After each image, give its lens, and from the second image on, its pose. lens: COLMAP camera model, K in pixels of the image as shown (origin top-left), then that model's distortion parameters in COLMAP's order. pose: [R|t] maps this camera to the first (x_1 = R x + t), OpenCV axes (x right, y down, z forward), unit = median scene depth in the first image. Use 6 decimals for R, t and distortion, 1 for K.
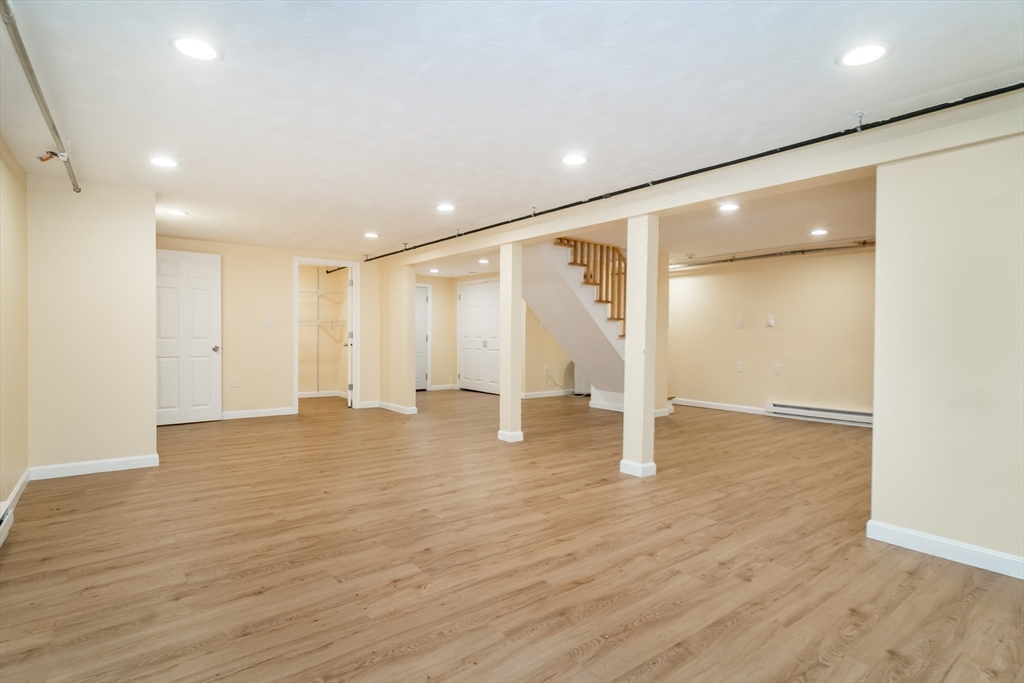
lens RADIAL K [[529.0, 0, 512.0], [0, 529.0, 341.5], [0, 0, 1]] dist [-0.002062, -0.000374]
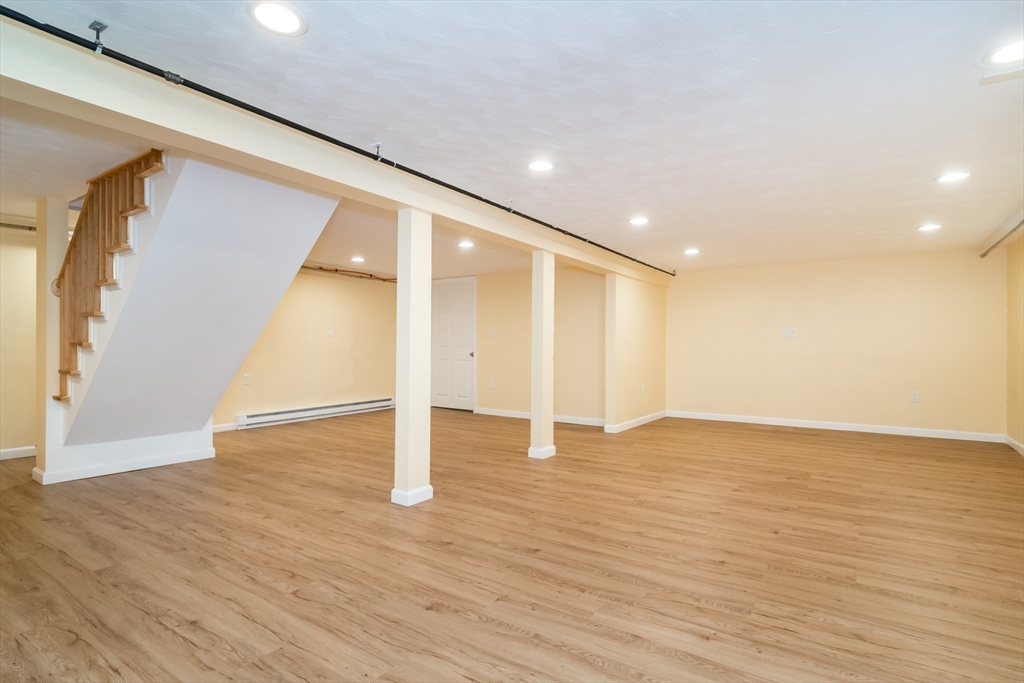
lens RADIAL K [[495.5, 0, 512.0], [0, 495.5, 341.5], [0, 0, 1]] dist [0.000732, 0.000528]
pose [[-0.294859, -0.000157, 0.955541, -1.009573], [0.007075, 0.999972, 0.002347, -0.025709], [-0.955515, 0.007453, -0.294850, 1.674263]]
